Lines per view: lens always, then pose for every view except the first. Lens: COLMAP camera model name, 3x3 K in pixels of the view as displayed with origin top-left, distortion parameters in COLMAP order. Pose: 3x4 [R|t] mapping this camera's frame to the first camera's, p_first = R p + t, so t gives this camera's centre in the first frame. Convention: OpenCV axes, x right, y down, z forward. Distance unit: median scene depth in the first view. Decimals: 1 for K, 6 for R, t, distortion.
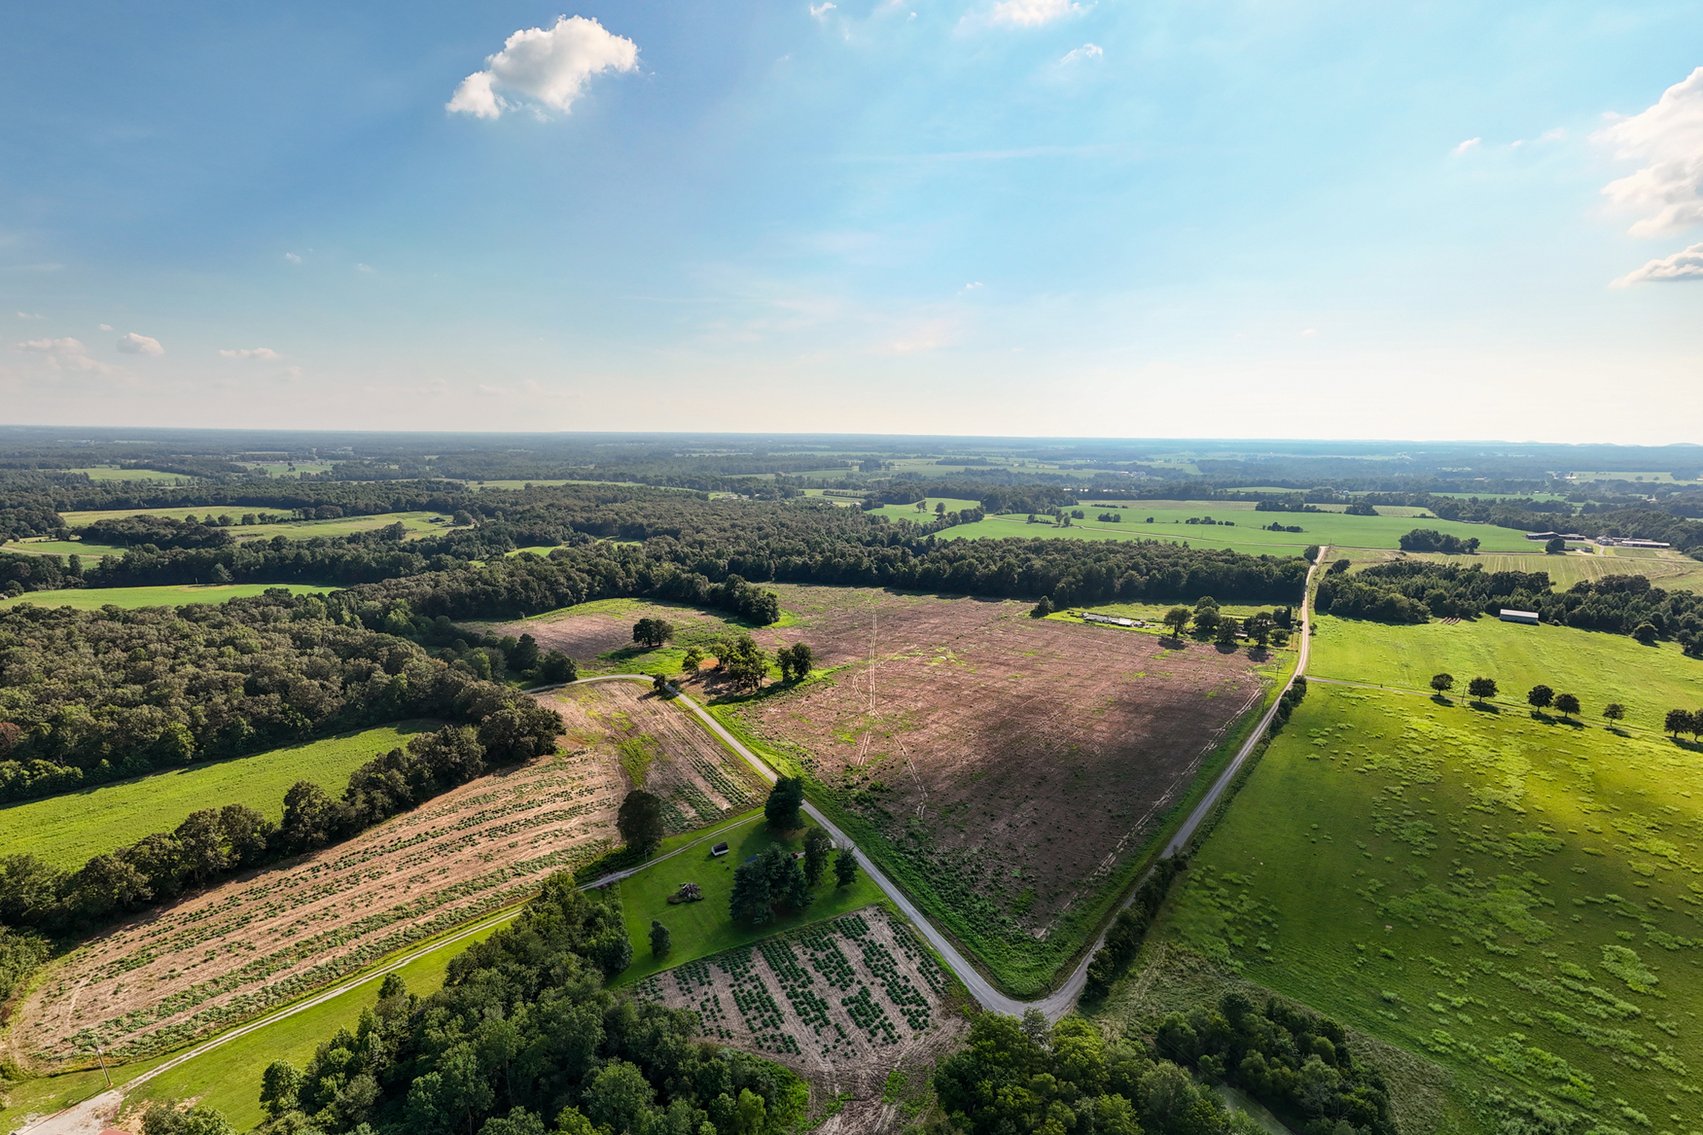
lens RADIAL K [[812.9, 0, 850.1], [0, 812.9, 564.7], [0, 0, 1]] dist [-0.001395, 0.005606]
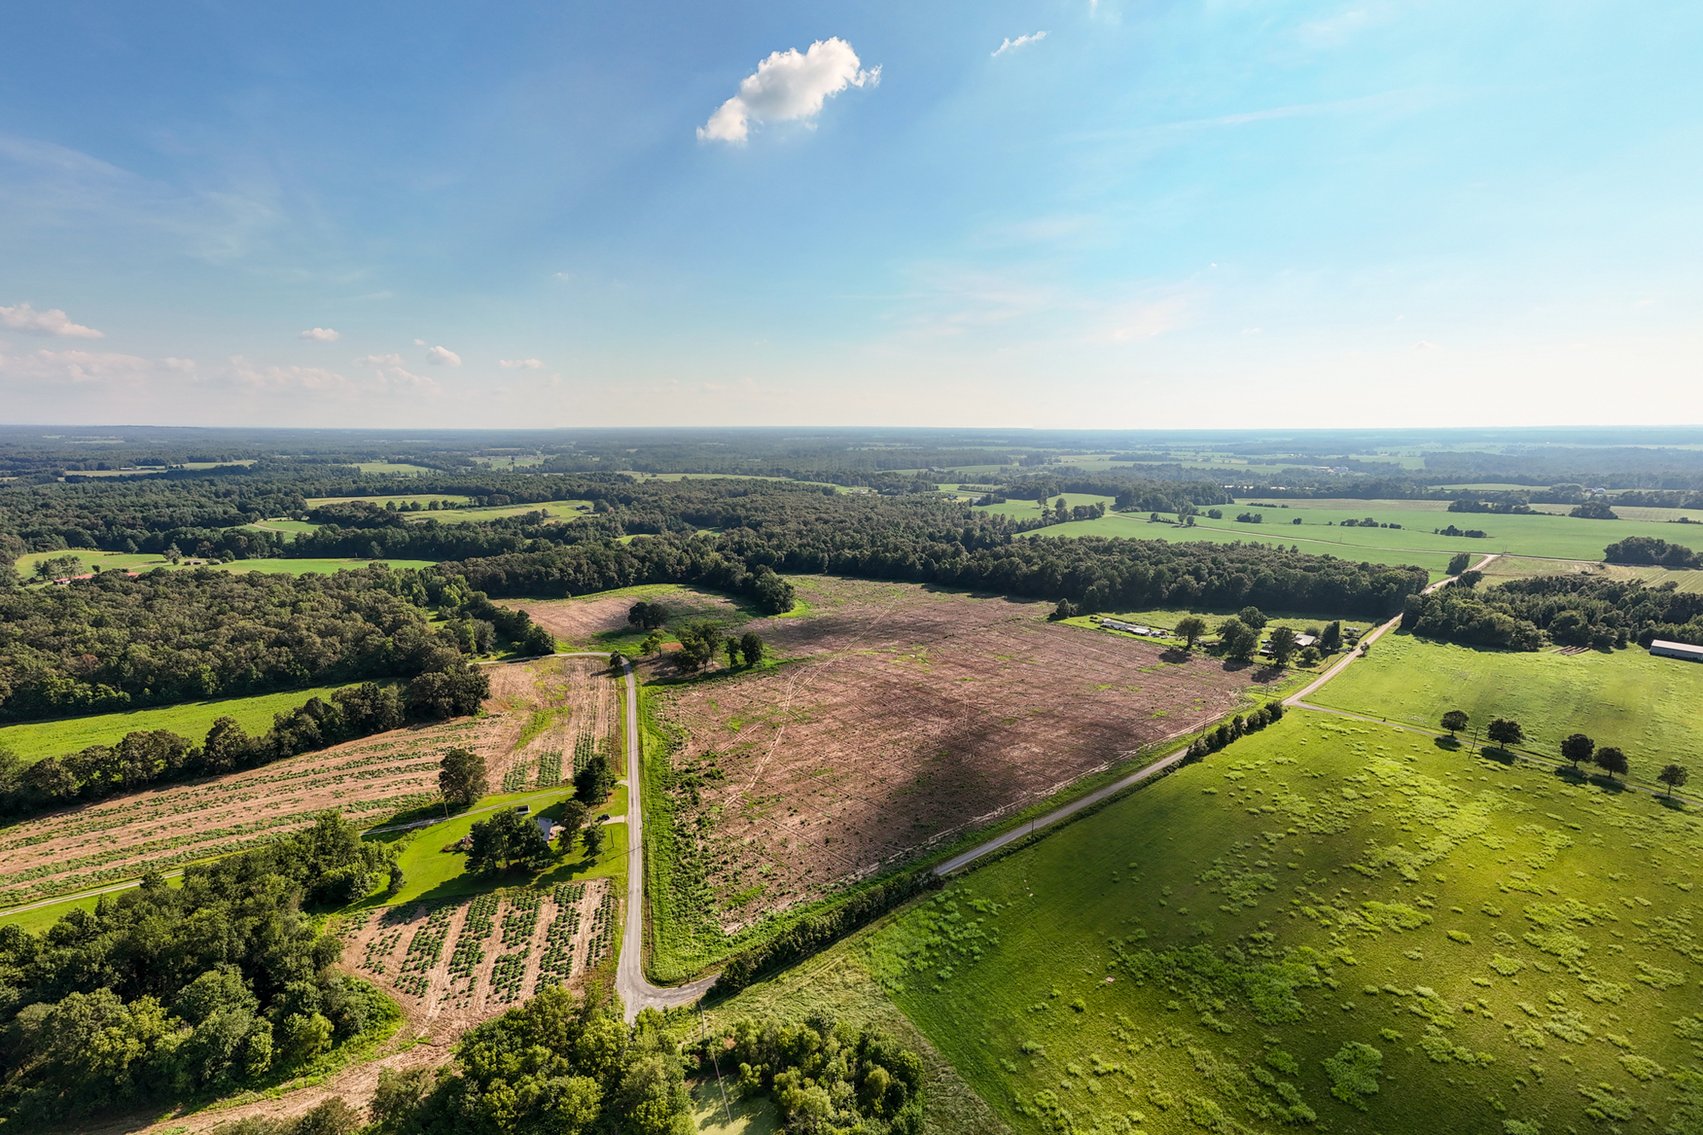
lens RADIAL K [[812.9, 0, 846.0], [0, 812.9, 561.3], [0, 0, 1]] dist [-0.001395, 0.005606]
pose [[0.964274, 0.032156, -0.262947, 0.376130], [-0.031473, 0.999481, 0.006809, -0.004193], [0.263030, 0.001710, 0.964786, 0.043248]]
